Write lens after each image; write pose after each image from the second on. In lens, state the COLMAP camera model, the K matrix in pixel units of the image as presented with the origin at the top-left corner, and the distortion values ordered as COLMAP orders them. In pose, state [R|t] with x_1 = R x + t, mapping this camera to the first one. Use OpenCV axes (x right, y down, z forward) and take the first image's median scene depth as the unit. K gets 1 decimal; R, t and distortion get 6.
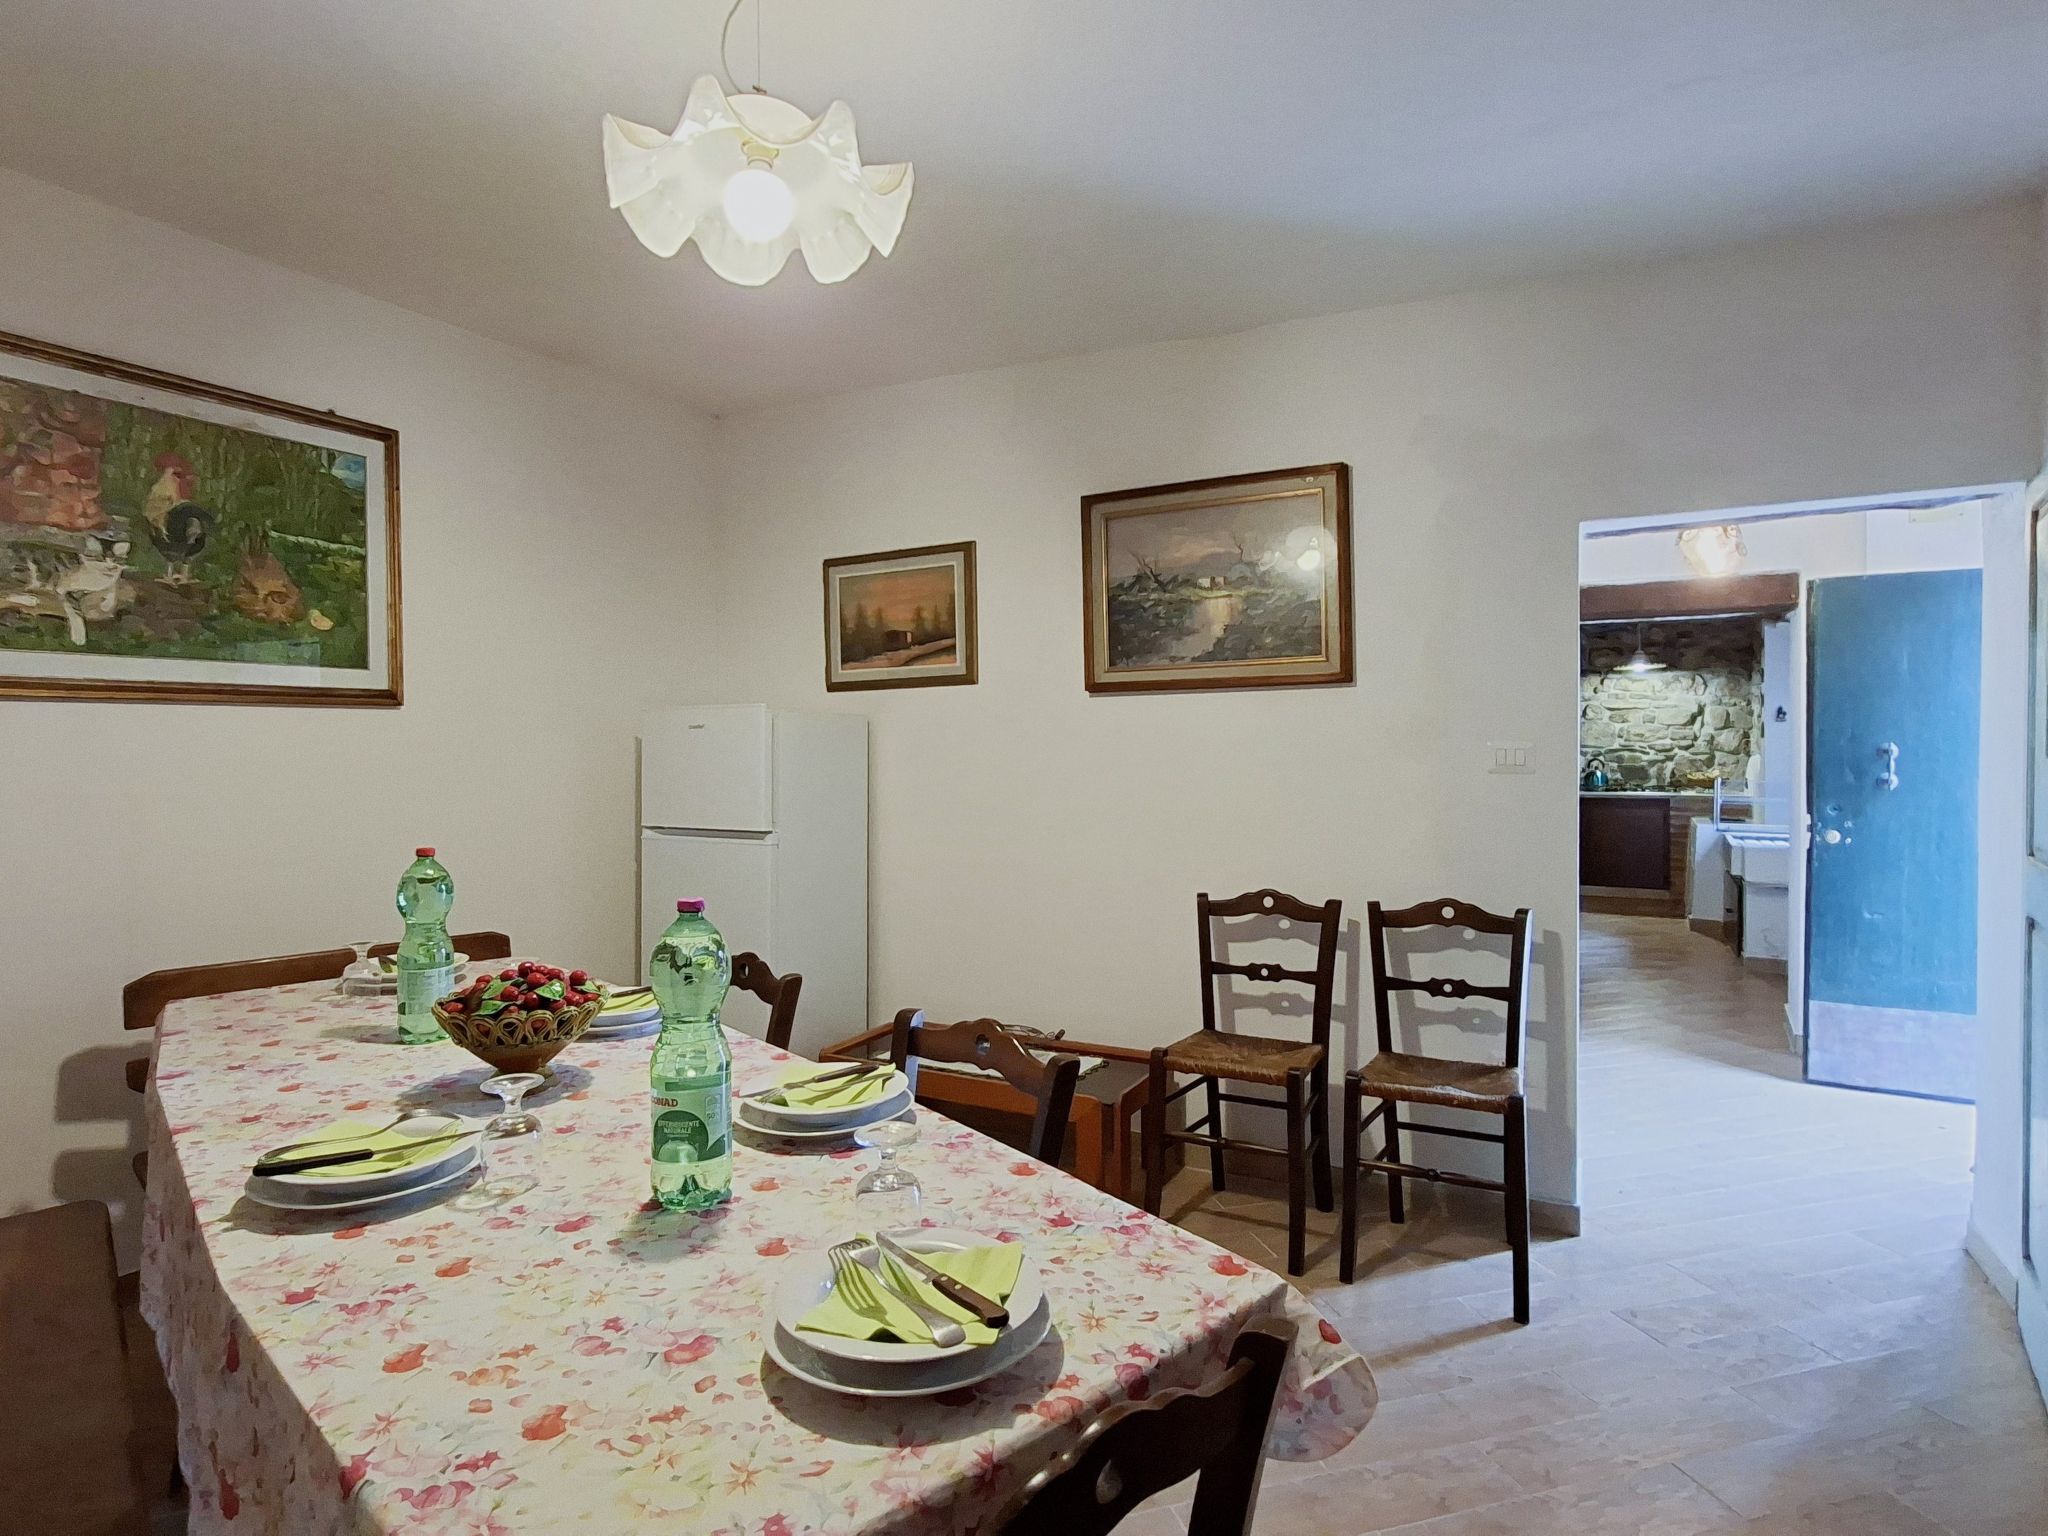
lens RADIAL K [[1091.5, 0, 1024.9], [0, 1091.5, 766.0], [0, 0, 1]] dist [-0.005935, 0.002080]
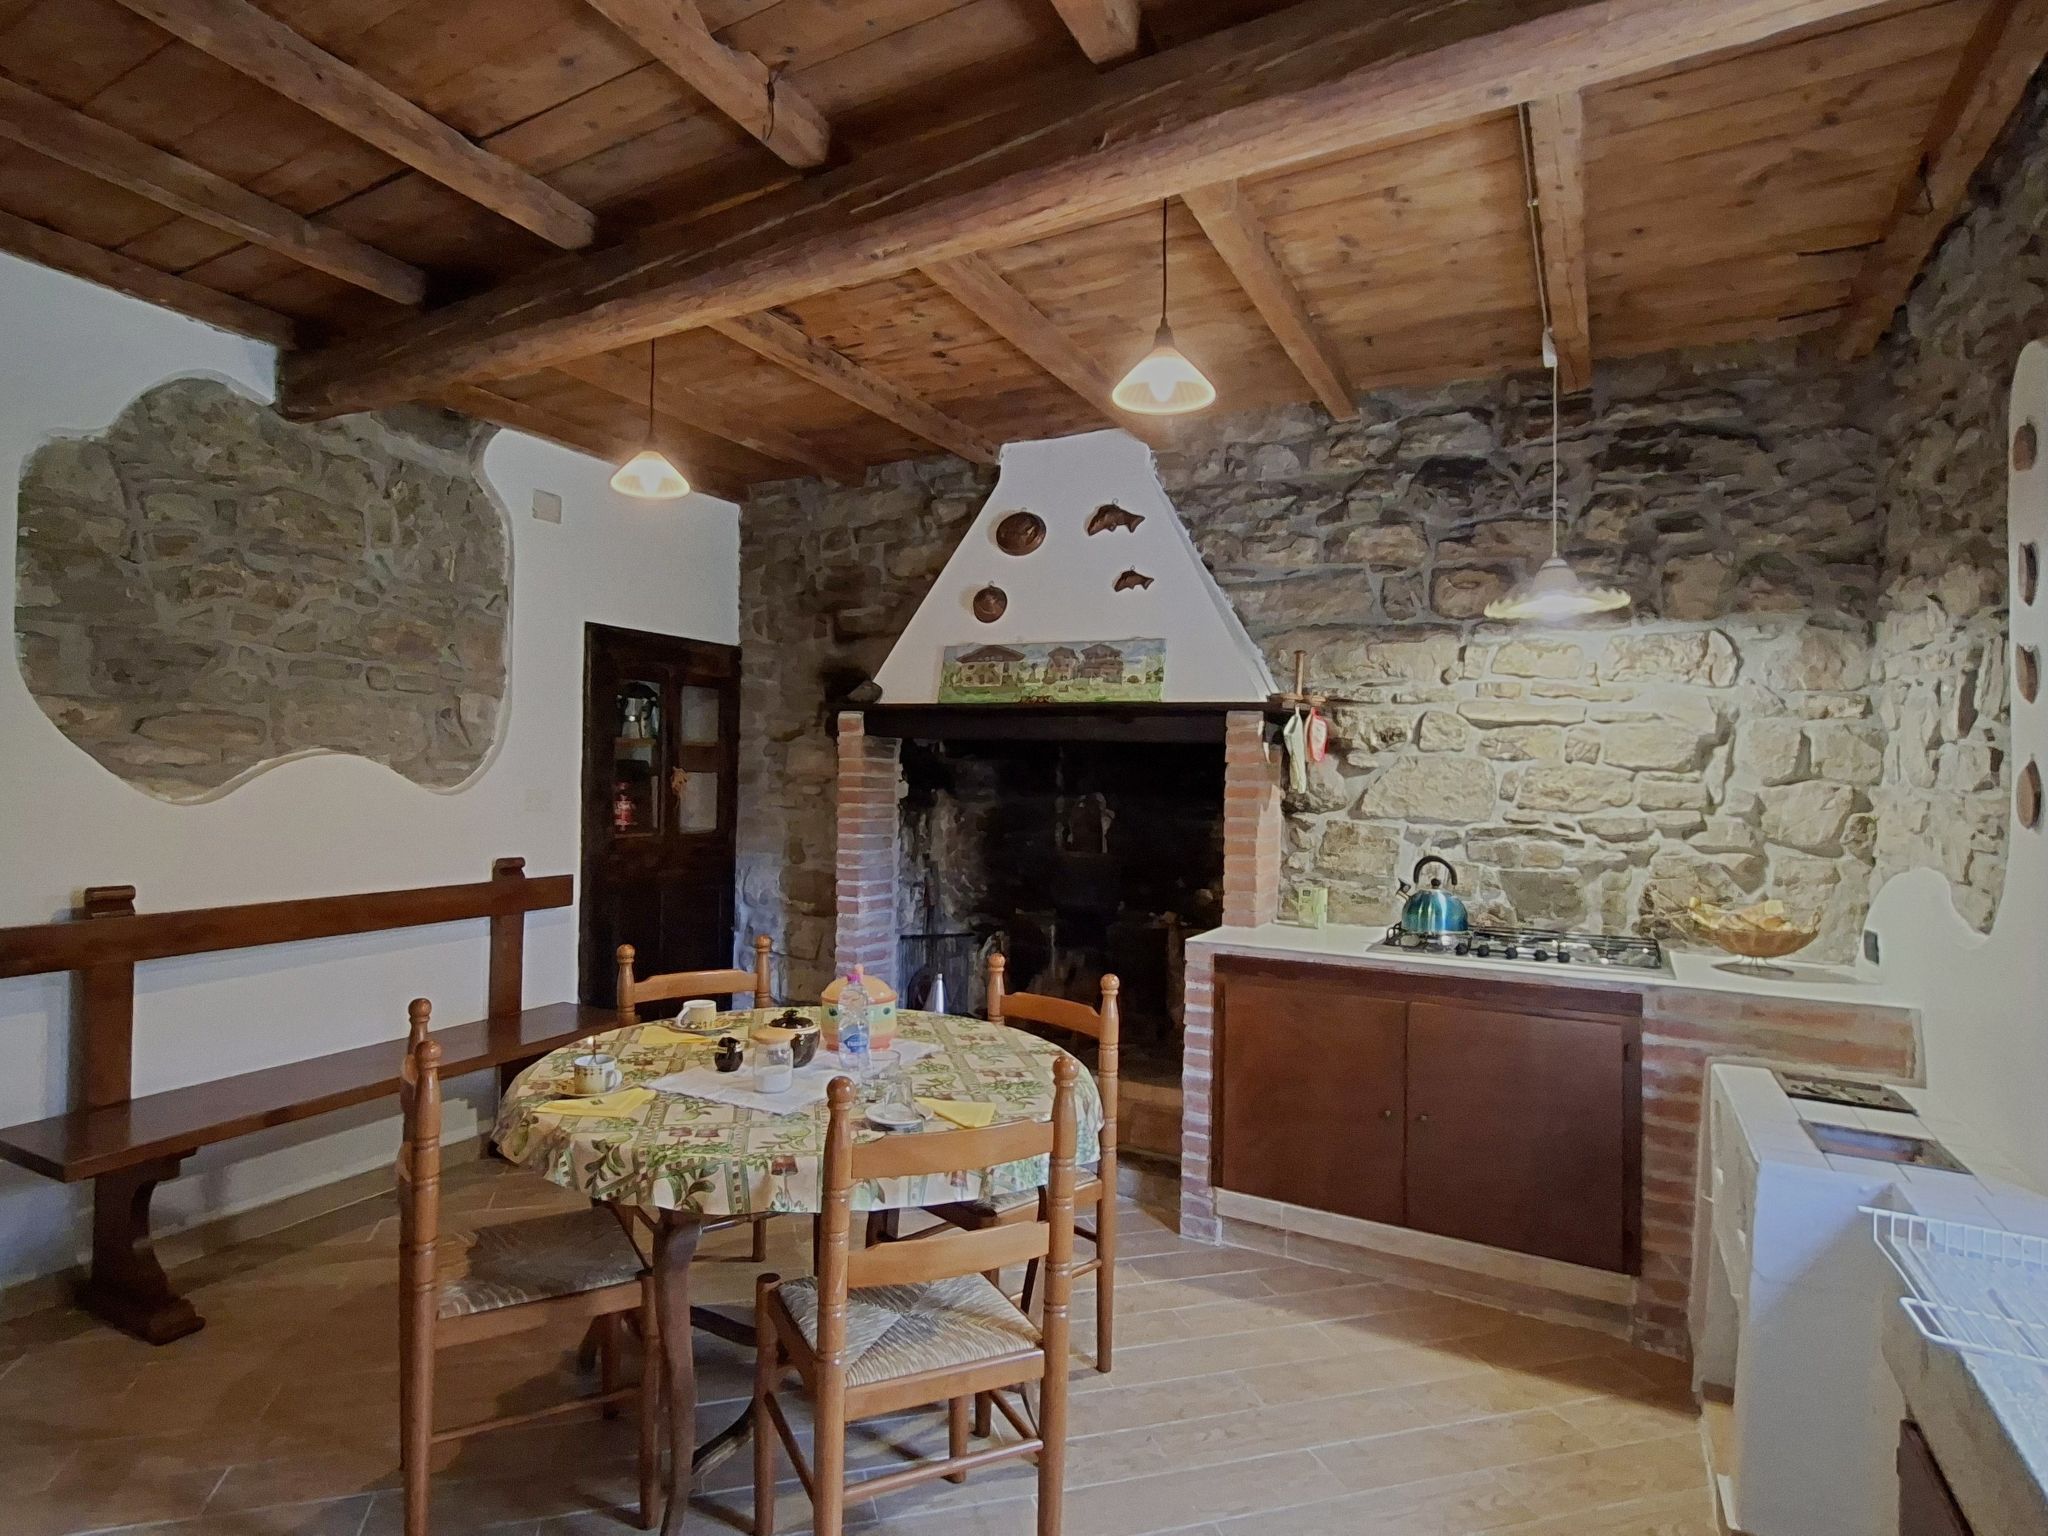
lens RADIAL K [[1091.5, 0, 978.5], [0, 1091.5, 771.9], [0, 0, 1]] dist [-0.005935, 0.002080]
pose [[0.999857, 0.016222, 0.004823, 0.371661], [-0.016114, 0.999635, -0.021677, -0.025278], [-0.005173, 0.021596, 0.999753, 0.640928]]
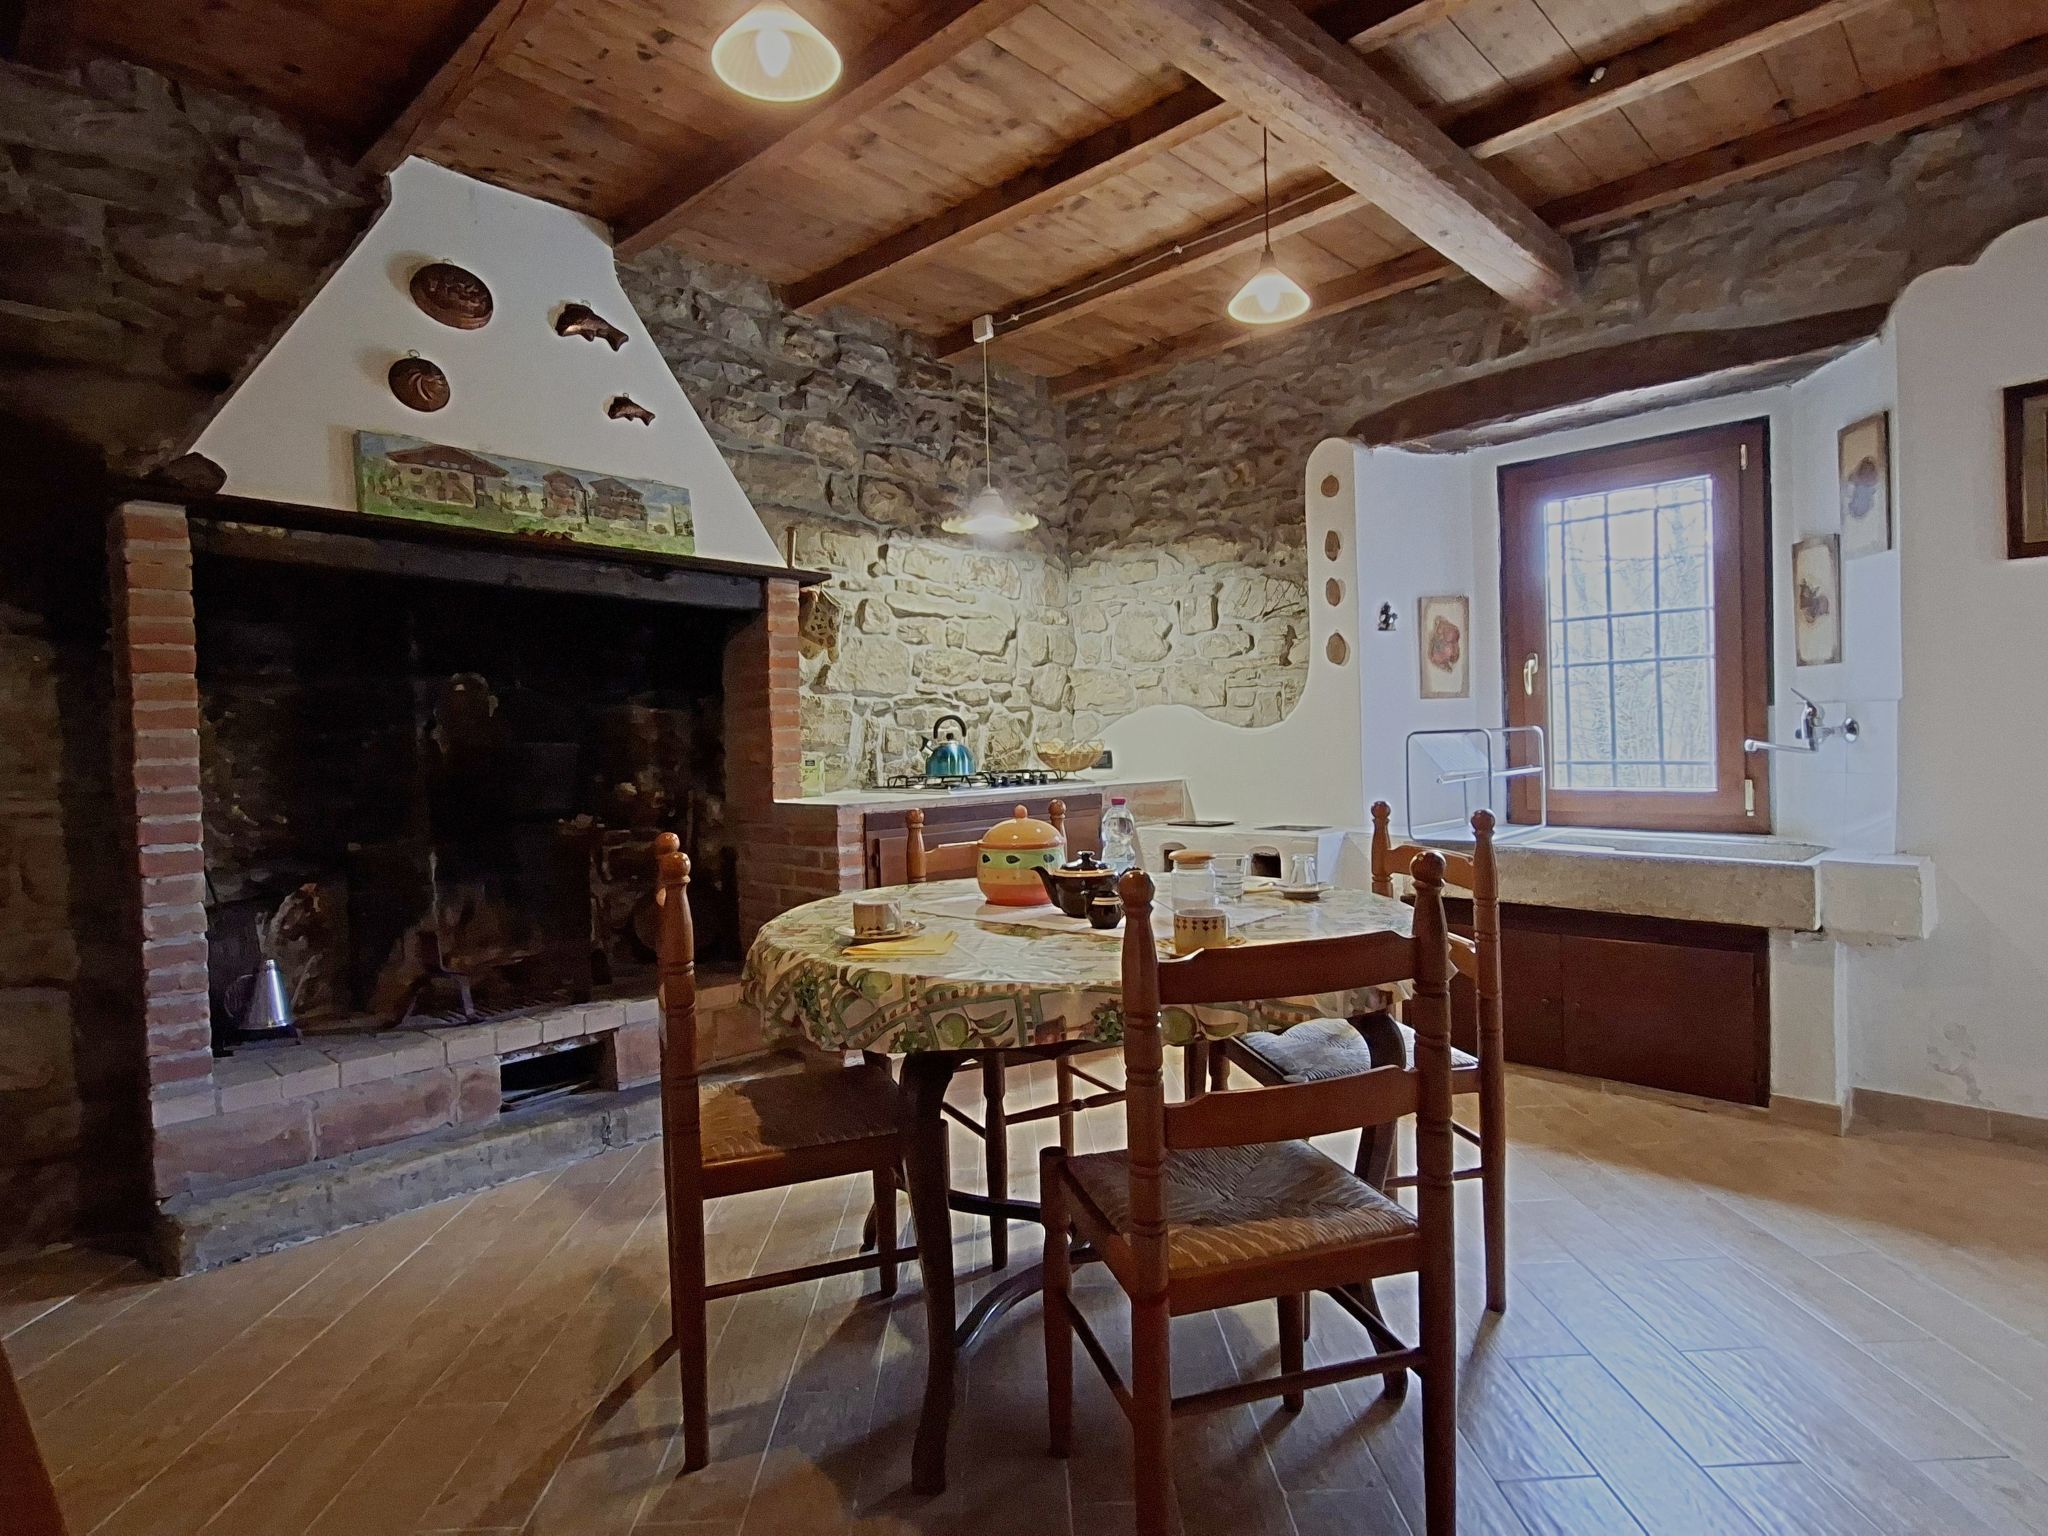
lens RADIAL K [[1091.5, 0, 1022.7], [0, 1091.5, 760.2], [0, 0, 1]] dist [-0.005935, 0.002080]
pose [[0.240092, -0.023792, 0.970459, 0.101052], [0.041636, 0.999032, 0.014192, 0.006089], [-0.969857, 0.036999, 0.240850, 0.869723]]
